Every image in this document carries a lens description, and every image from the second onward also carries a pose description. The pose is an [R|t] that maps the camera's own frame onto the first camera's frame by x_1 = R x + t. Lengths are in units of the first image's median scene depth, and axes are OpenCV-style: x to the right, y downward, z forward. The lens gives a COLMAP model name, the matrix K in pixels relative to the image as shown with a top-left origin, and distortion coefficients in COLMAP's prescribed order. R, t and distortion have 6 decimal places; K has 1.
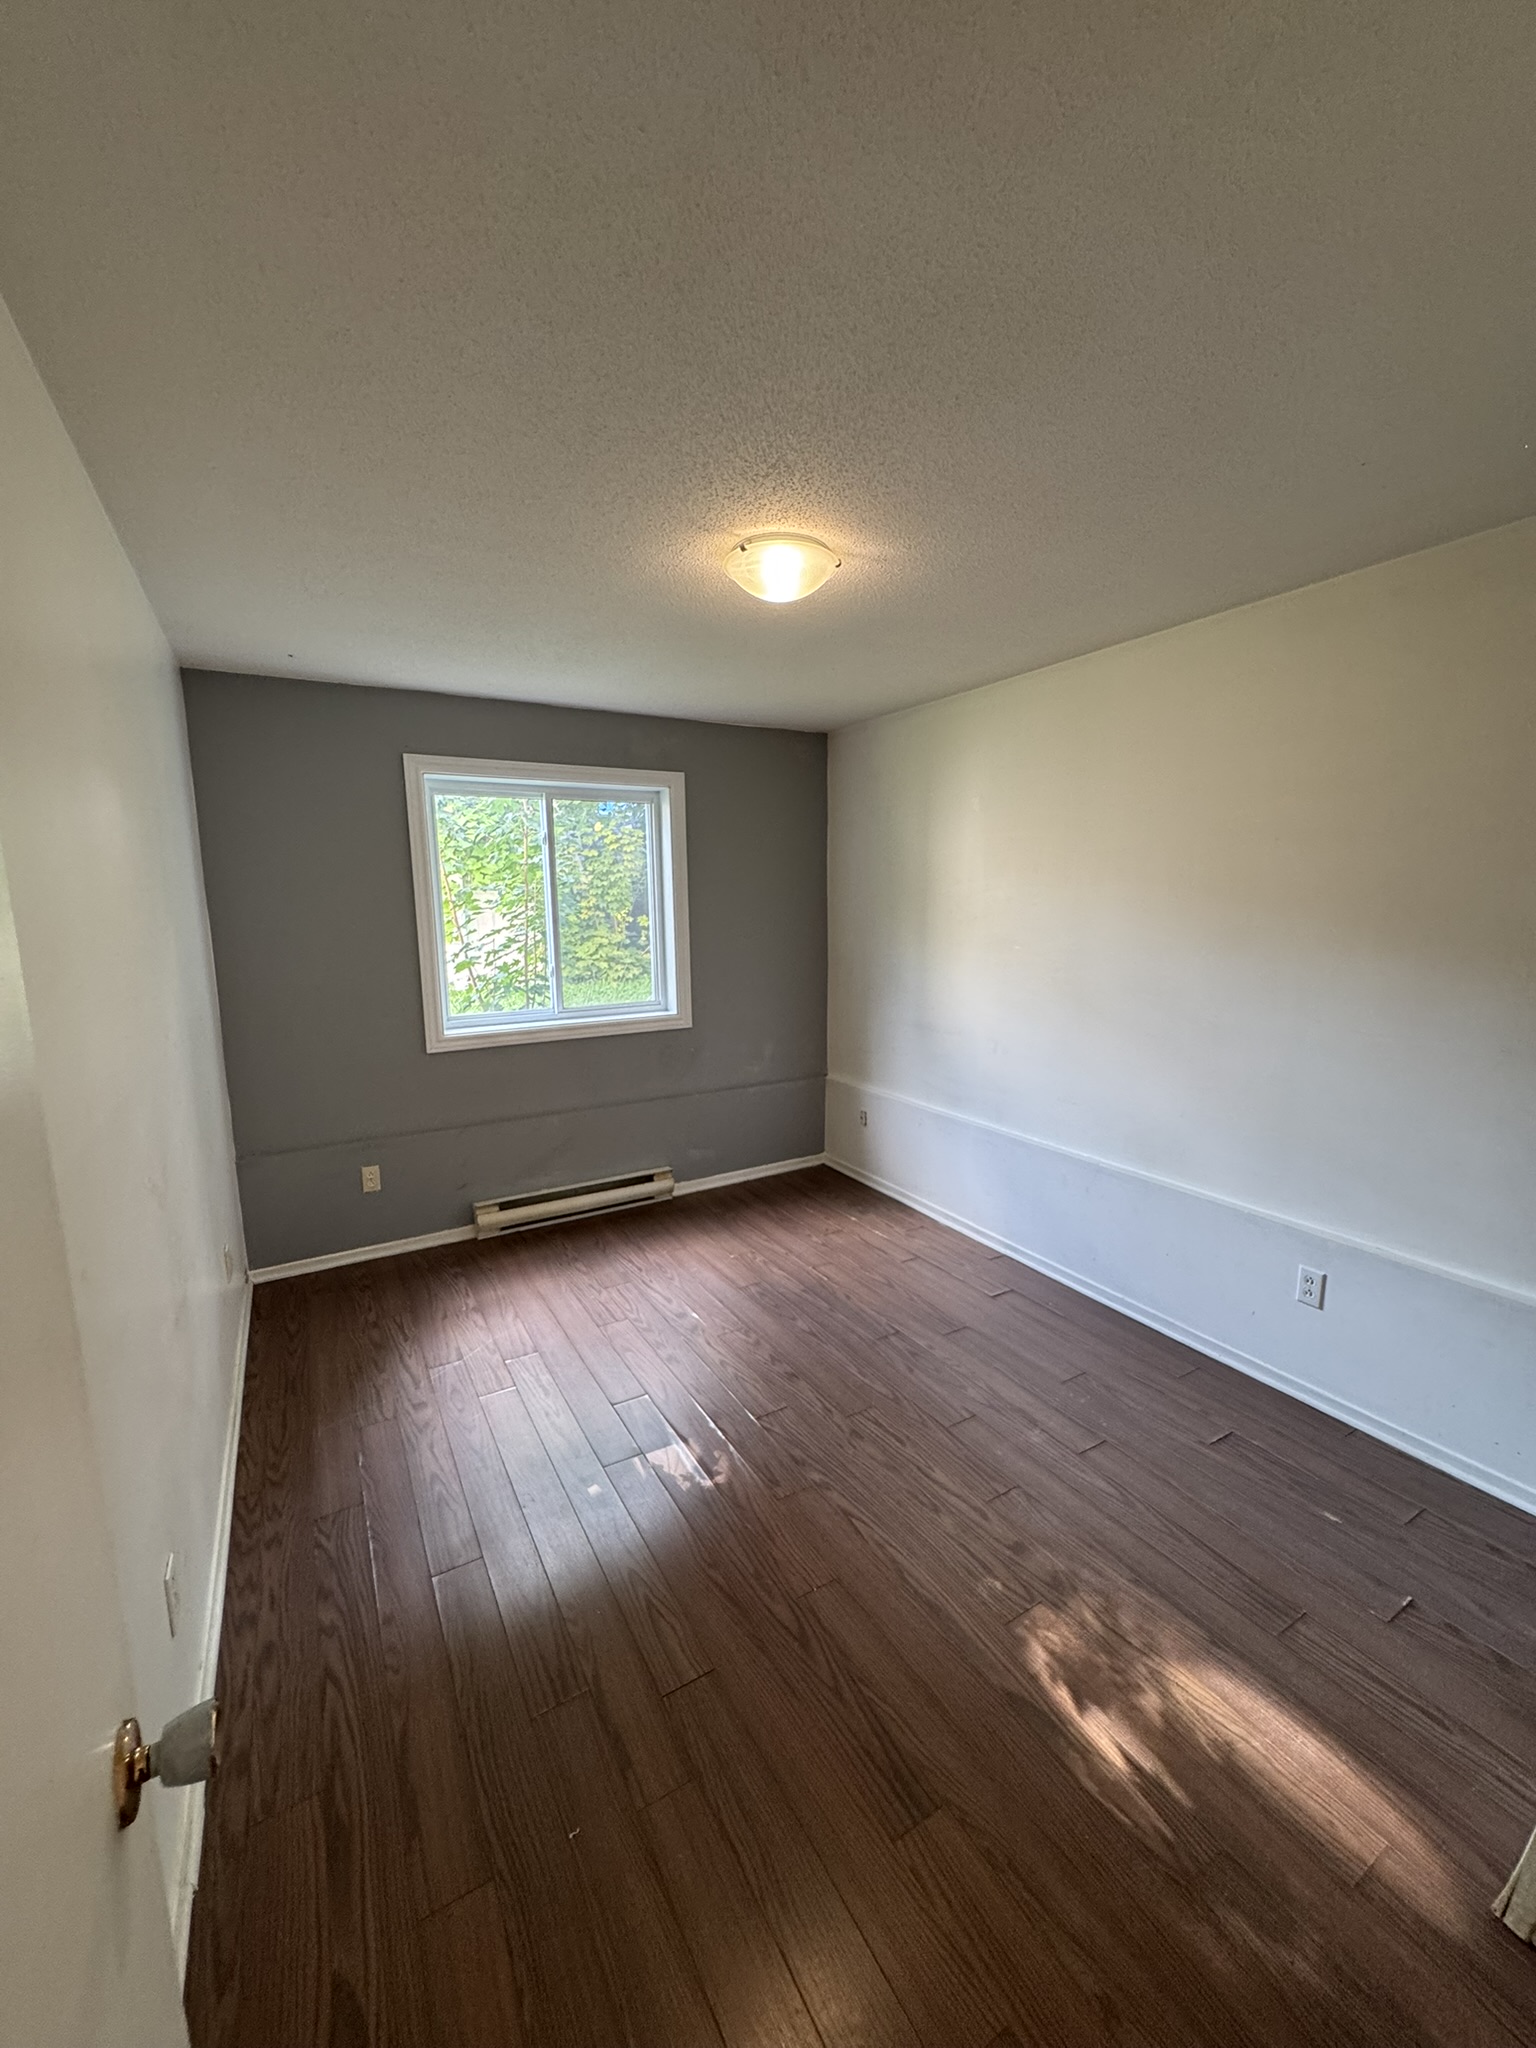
lens RADIAL K [[813.2, 0, 769.5], [0, 813.2, 1024.3], [0, 0, 1]] dist [-0.001078, 0.000470]
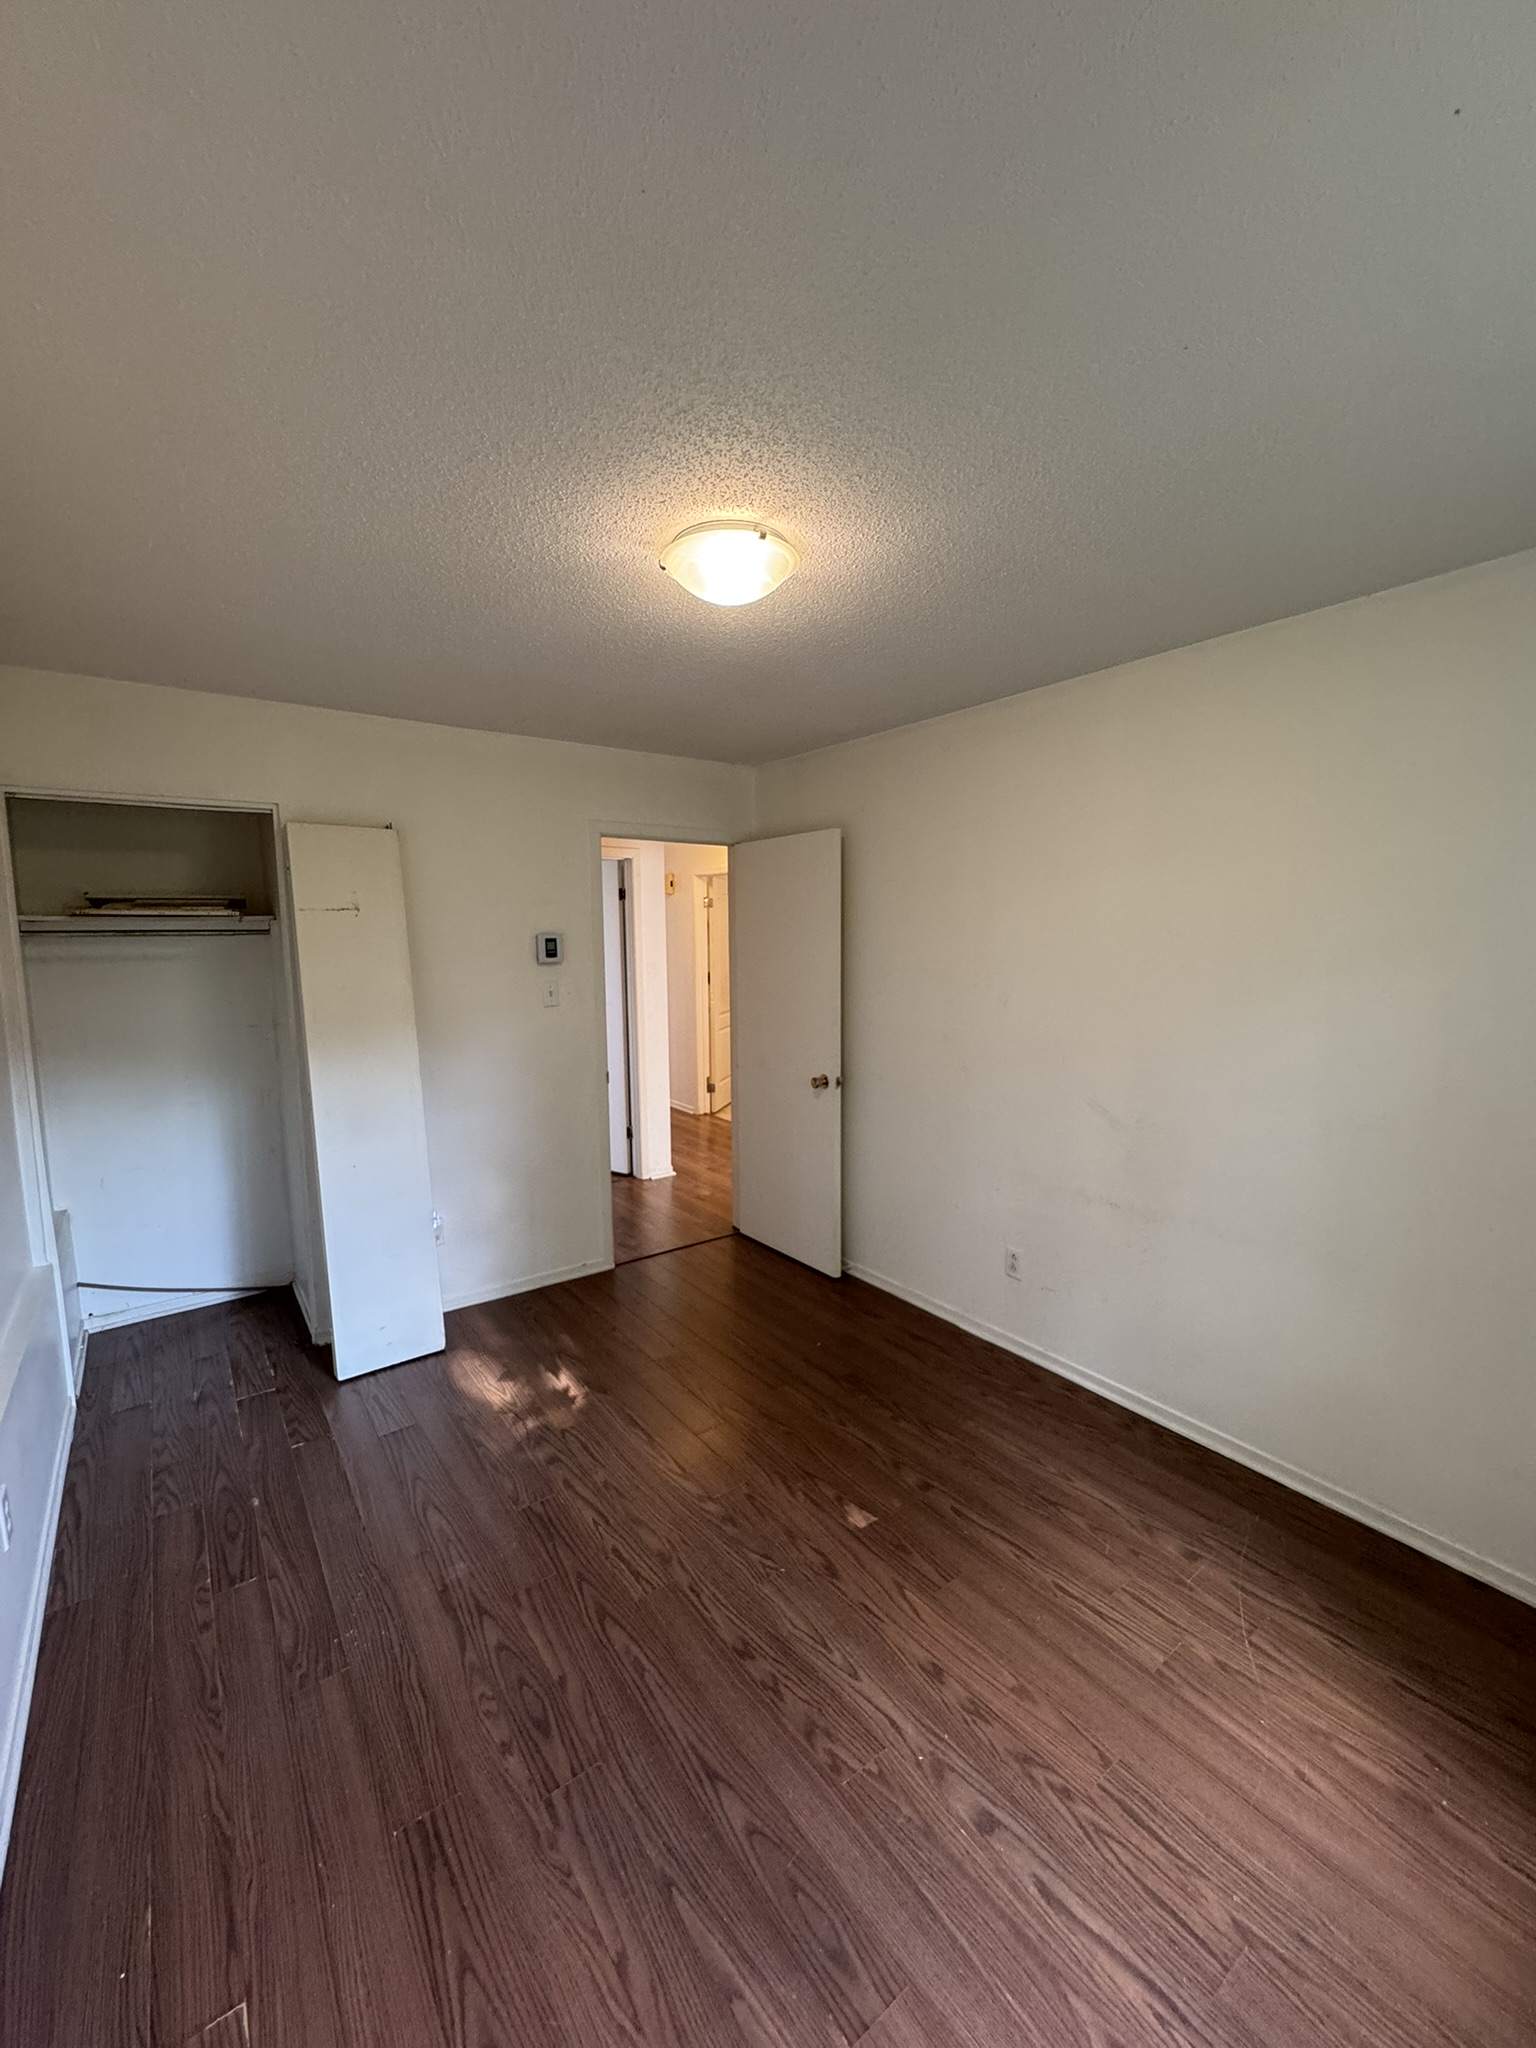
lens RADIAL K [[813.2, 0, 767.9], [0, 813.2, 1029.4], [0, 0, 1]] dist [-0.001078, 0.000470]
pose [[-0.993163, 0.032922, -0.111999, 0.073297], [0.000892, 0.961521, 0.274728, -0.281436], [0.116734, 0.272750, -0.954977, 1.664685]]
